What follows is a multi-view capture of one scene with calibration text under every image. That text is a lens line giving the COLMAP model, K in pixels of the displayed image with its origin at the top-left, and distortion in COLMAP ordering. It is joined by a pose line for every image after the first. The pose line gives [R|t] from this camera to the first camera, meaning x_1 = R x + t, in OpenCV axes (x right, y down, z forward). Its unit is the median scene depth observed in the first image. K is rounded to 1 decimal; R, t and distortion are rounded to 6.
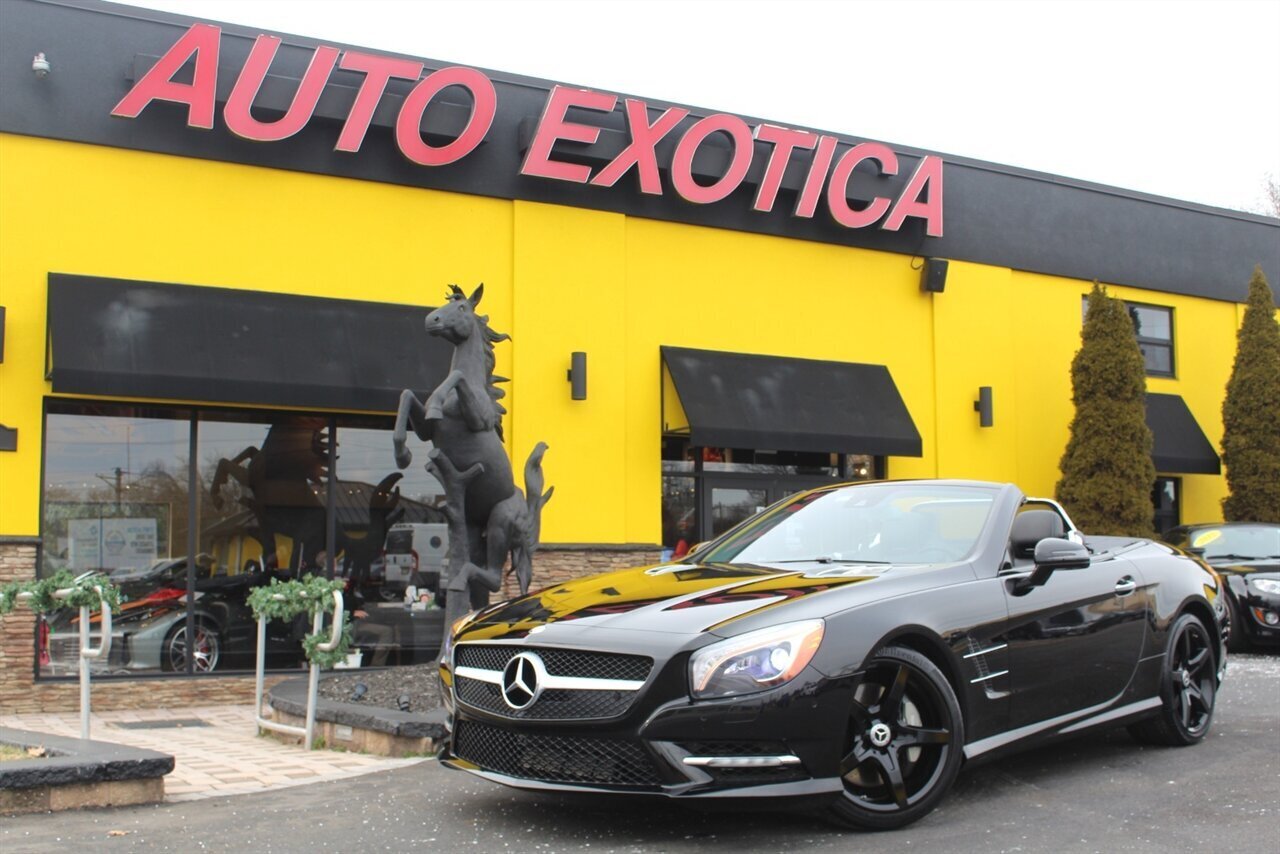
lens RADIAL K [[1492.4, 0, 588.1], [0, 1492.4, 443.1], [0, 0, 1]] dist [-0.147947, 0.260023]
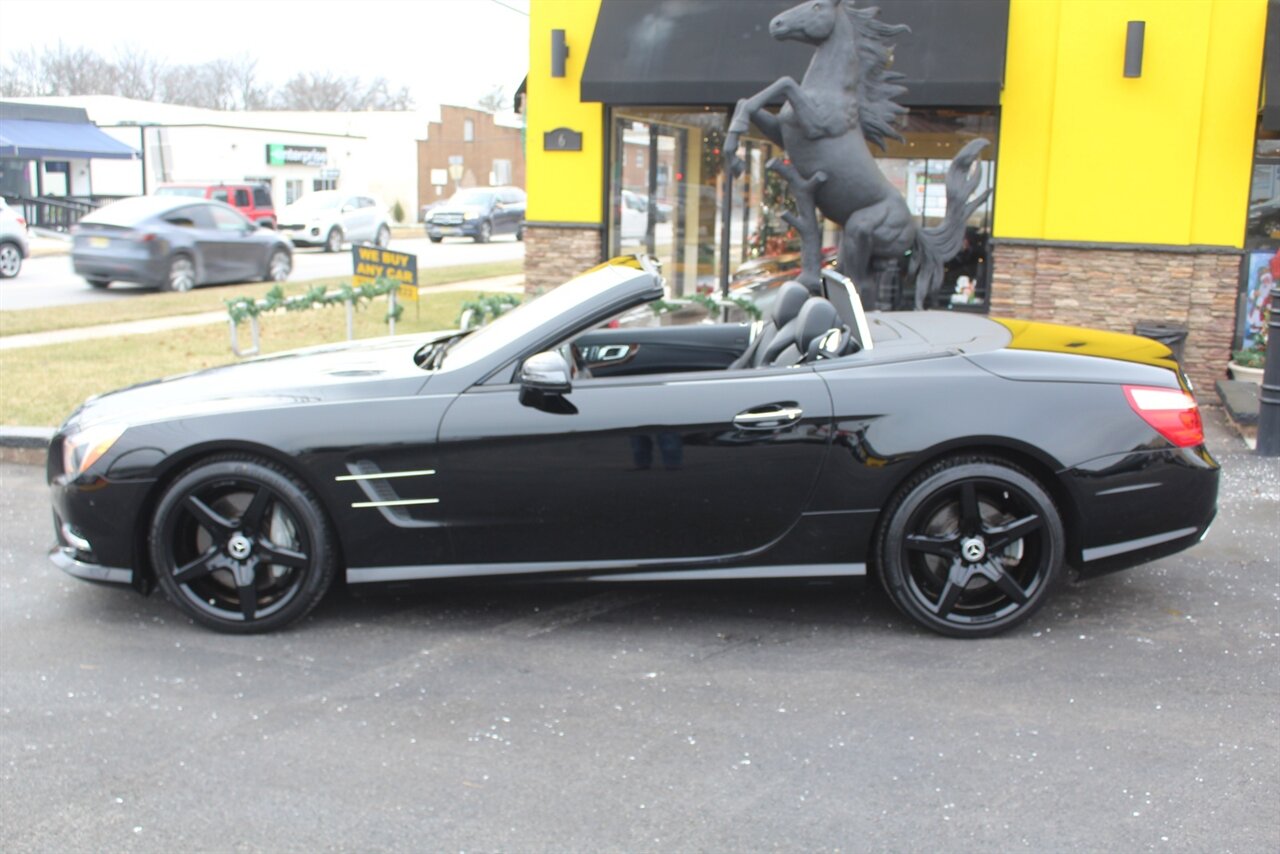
lens RADIAL K [[1322.6, 0, 640.0], [0, 1322.6, 427.0], [0, 0, 1]] dist [-0.021253, -0.001074]
pose [[0.684521, 0.150029, -0.713388, 0.898575], [0.040147, 0.969350, 0.242382, -0.071442], [0.727887, -0.194556, 0.657517, 0.562273]]
